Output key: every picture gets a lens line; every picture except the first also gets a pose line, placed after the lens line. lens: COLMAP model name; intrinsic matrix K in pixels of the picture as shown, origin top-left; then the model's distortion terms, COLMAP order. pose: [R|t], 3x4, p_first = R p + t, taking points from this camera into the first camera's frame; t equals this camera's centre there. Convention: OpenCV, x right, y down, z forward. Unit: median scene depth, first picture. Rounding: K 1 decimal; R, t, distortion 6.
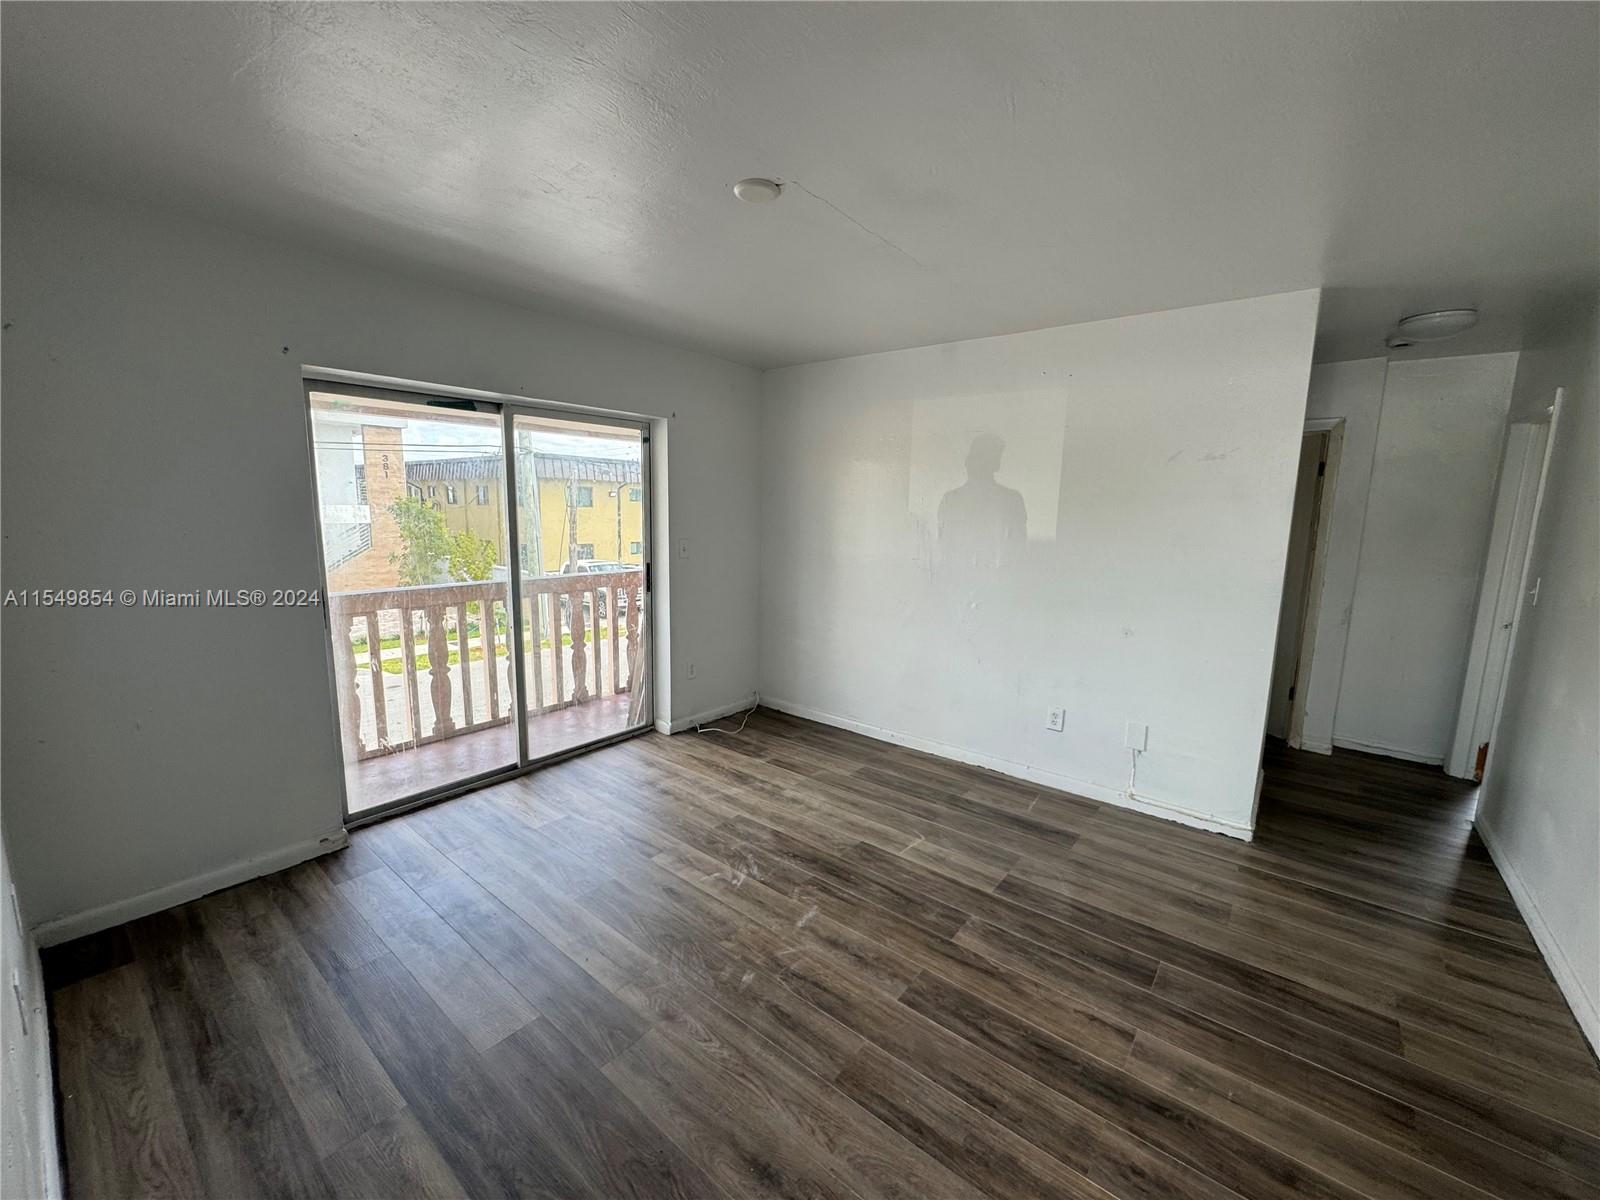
lens RADIAL K [[638.5, 0, 805.0], [0, 638.5, 599.6], [0, 0, 1]] dist [-0.000049, -0.000001]
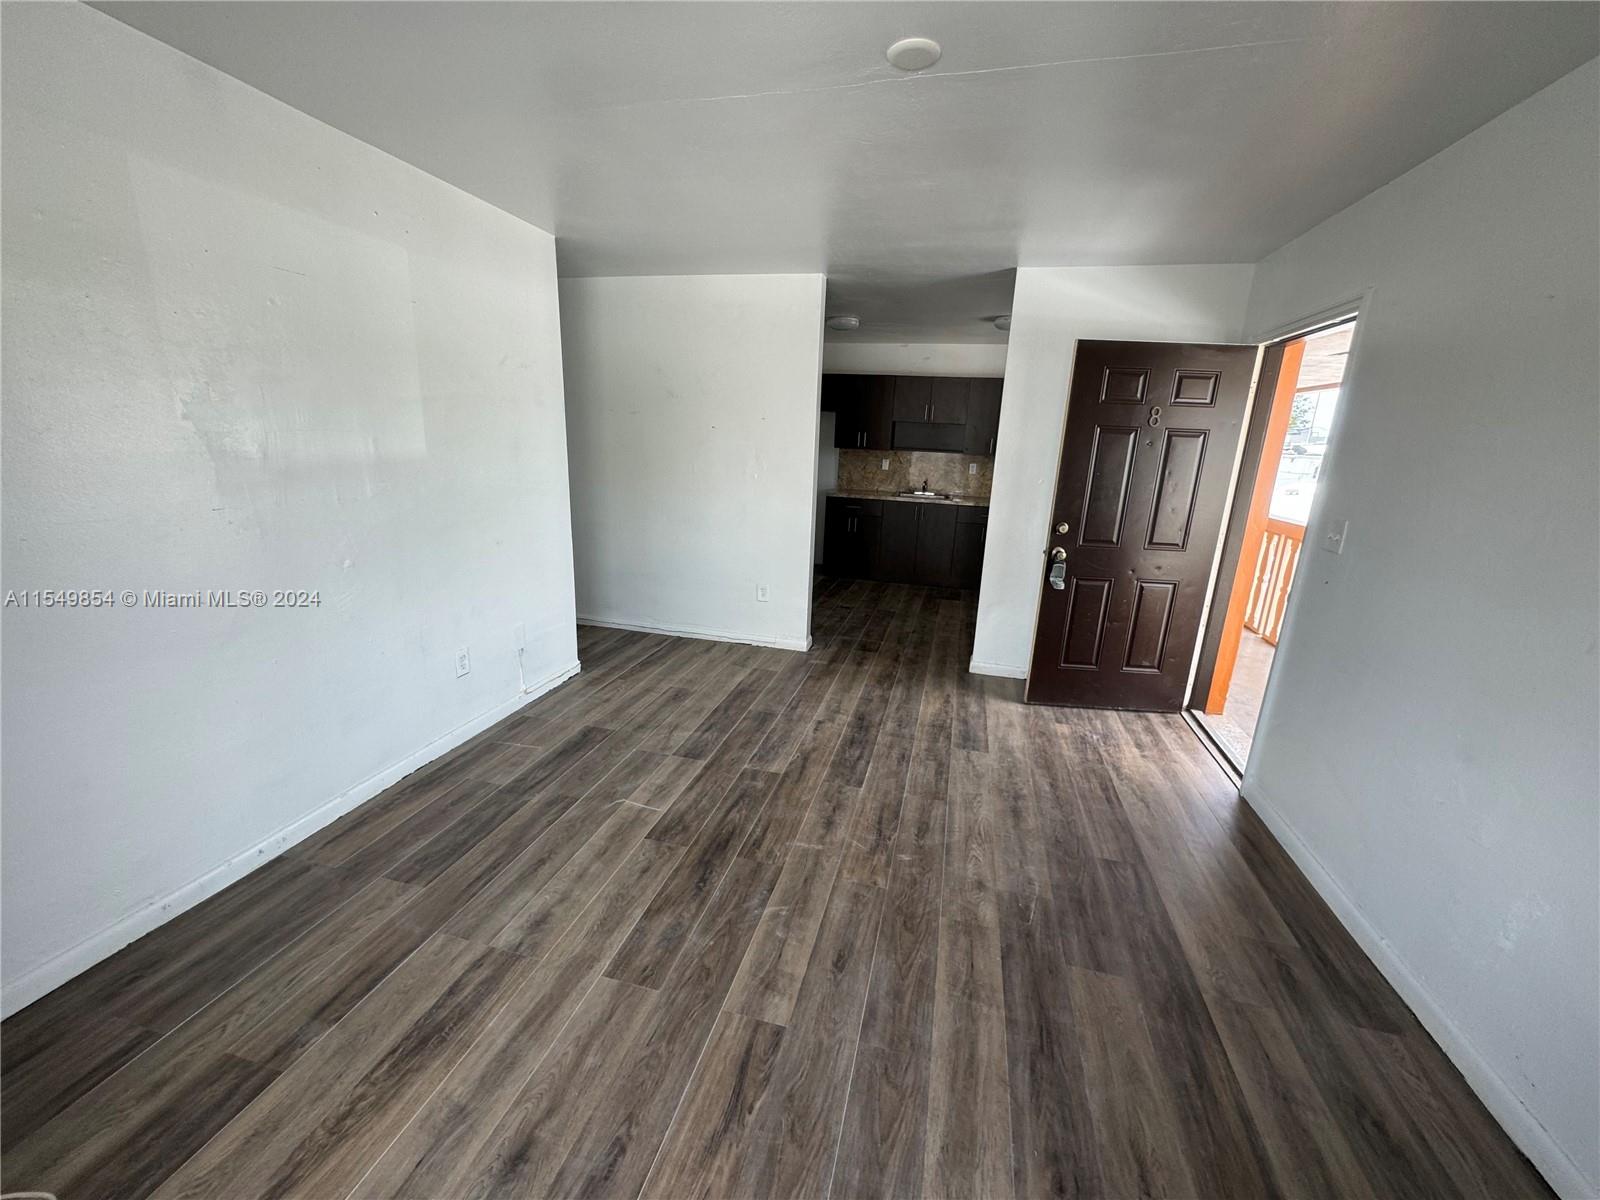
lens RADIAL K [[638.5, 0, 796.3], [0, 638.5, 598.5], [0, 0, 1]] dist [-0.000049, -0.000001]
pose [[-0.400516, -0.265055, 0.877116, -0.594919], [0.088548, 0.941571, 0.324967, -0.153481], [-0.912001, 0.207821, -0.353644, 0.994501]]
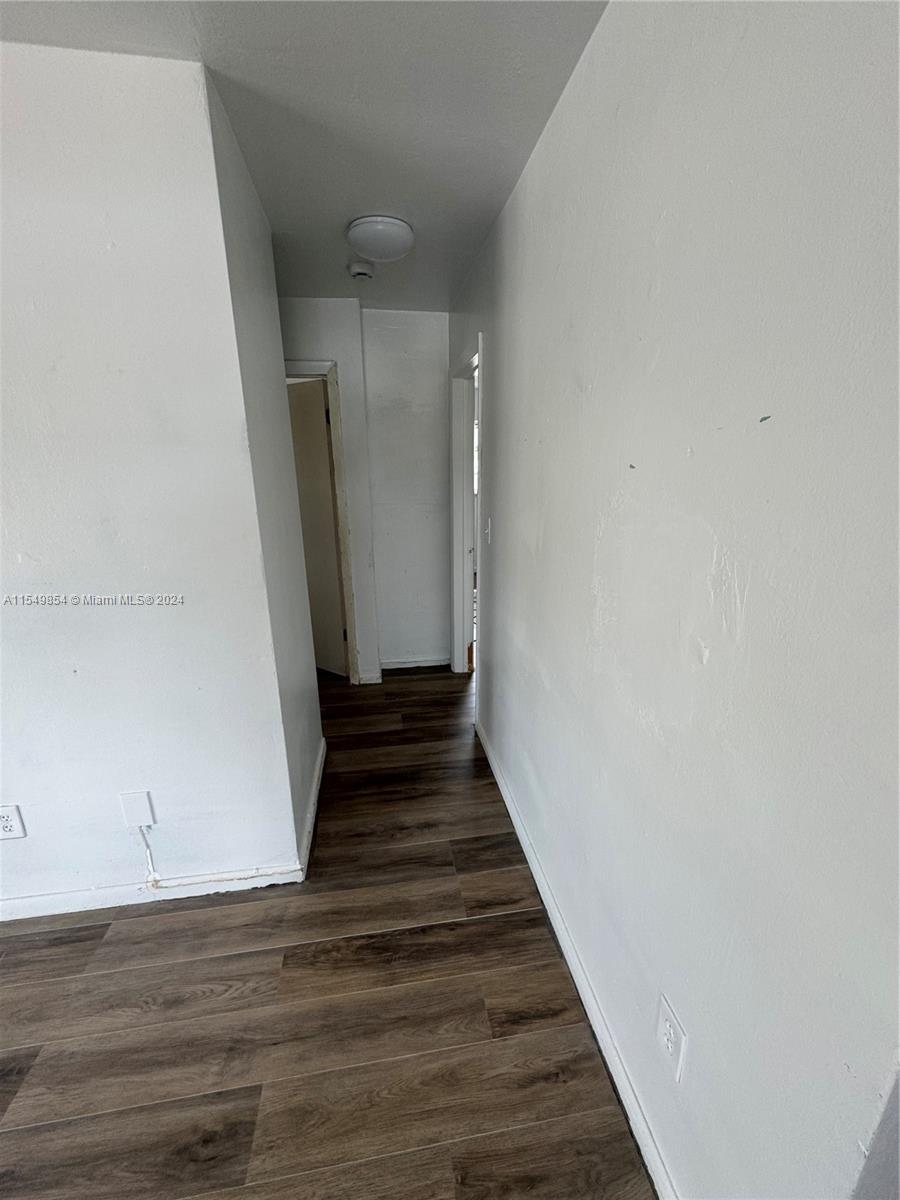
lens RADIAL K [[478.9, 0, 447.3], [0, 478.9, 601.1], [0, 0, 1]] dist [-0.000049, -0.000001]
pose [[0.683674, -0.231099, 0.692230, 0.467738], [0.132410, 0.972074, 0.193751, -0.058215], [-0.717675, -0.040805, 0.695182, 0.444528]]
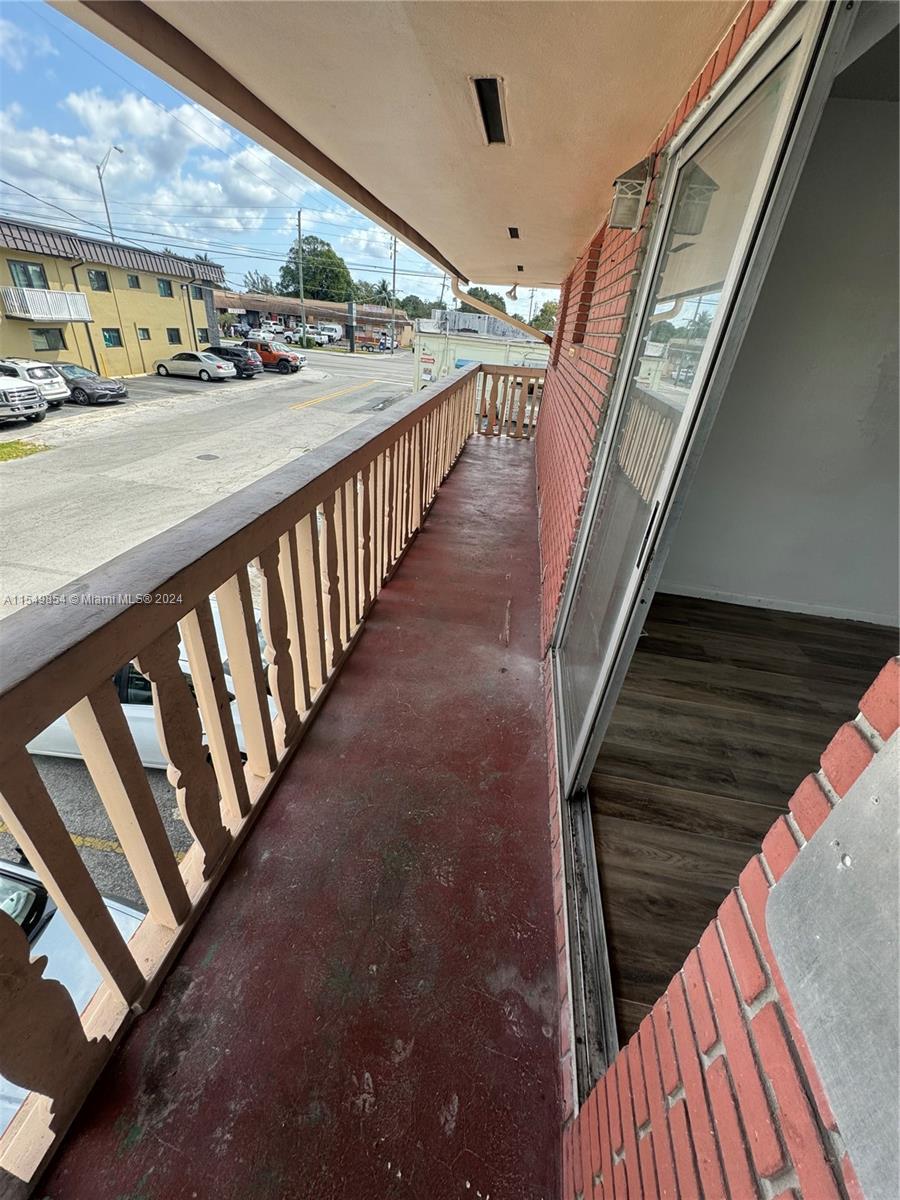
lens RADIAL K [[478.9, 0, 448.2], [0, 478.9, 601.8], [0, 0, 1]] dist [-0.000049, -0.000001]
pose [[0.866869, -0.201505, 0.455998, -0.869704], [0.000951, 0.915340, 0.402682, -0.128517], [-0.498535, -0.348639, 0.793671, 0.854783]]
